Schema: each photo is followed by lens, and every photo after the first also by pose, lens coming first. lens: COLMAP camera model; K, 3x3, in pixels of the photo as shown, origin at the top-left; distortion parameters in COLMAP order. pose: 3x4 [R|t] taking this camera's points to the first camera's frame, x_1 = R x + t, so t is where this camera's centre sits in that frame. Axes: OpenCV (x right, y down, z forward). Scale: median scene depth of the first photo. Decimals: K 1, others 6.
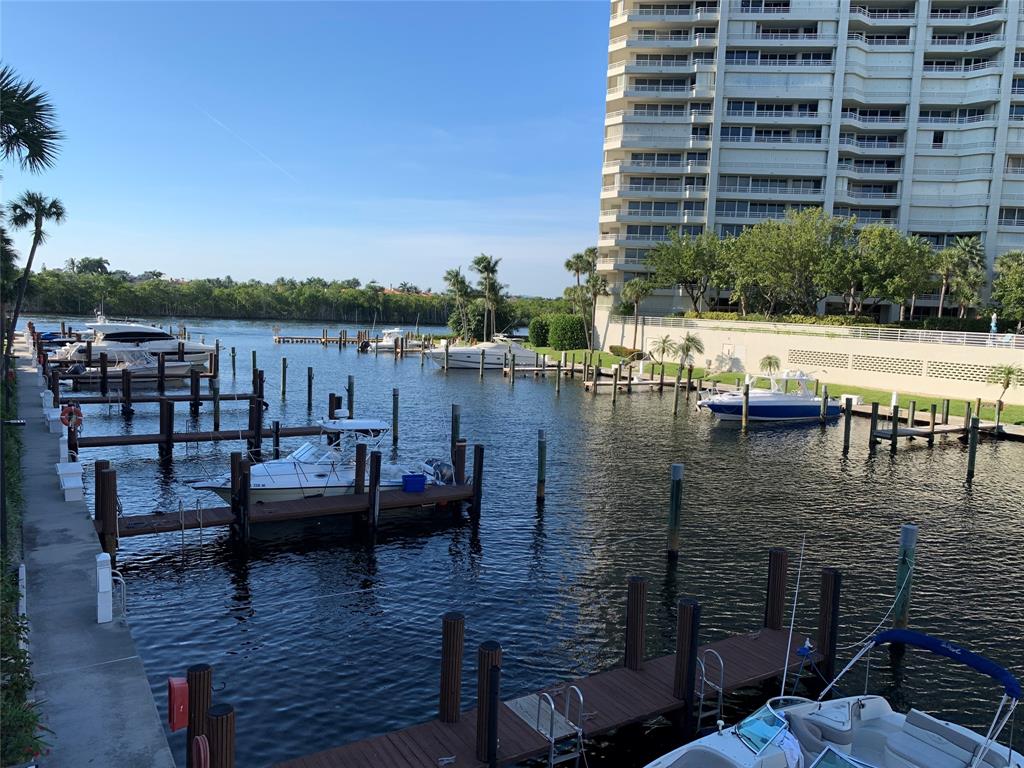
lens RADIAL K [[769.6, 0, 512.0], [0, 769.6, 384.0], [0, 0, 1]] dist [0.006604, -0.001998]
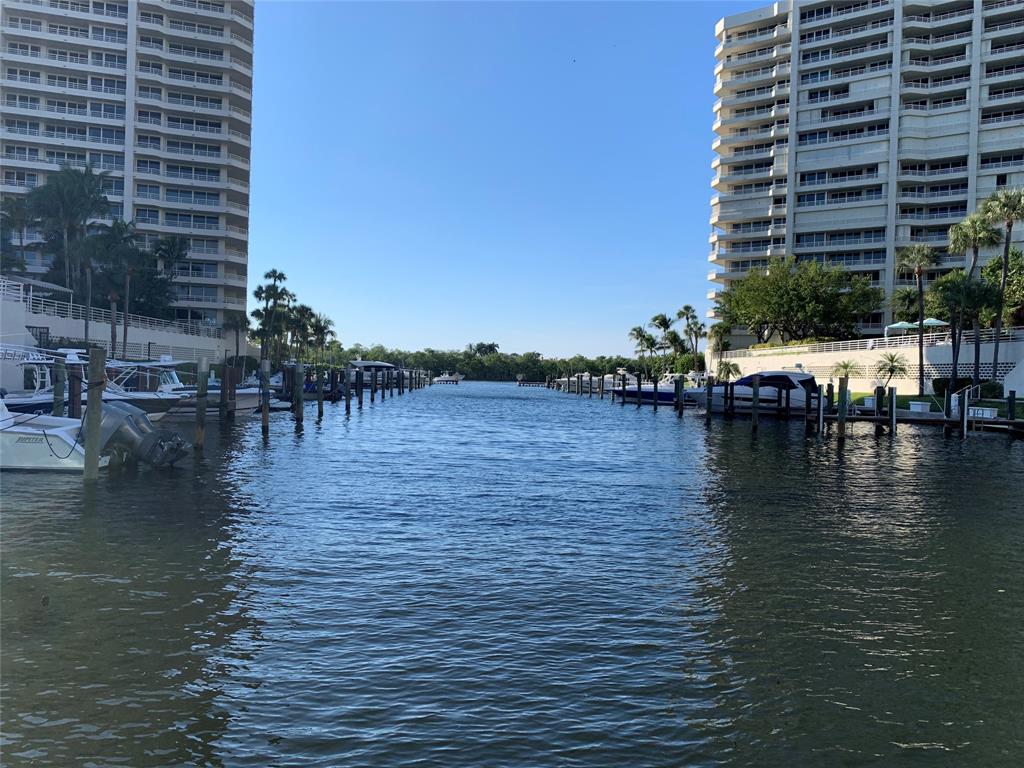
lens RADIAL K [[769.6, 0, 512.0], [0, 769.6, 384.0], [0, 0, 1]] dist [0.006604, -0.001998]
pose [[0.876142, -0.009888, -0.481952, 0.465262], [-0.041252, 0.994584, -0.095398, 0.097960], [0.480285, 0.103464, 0.870989, -0.248285]]
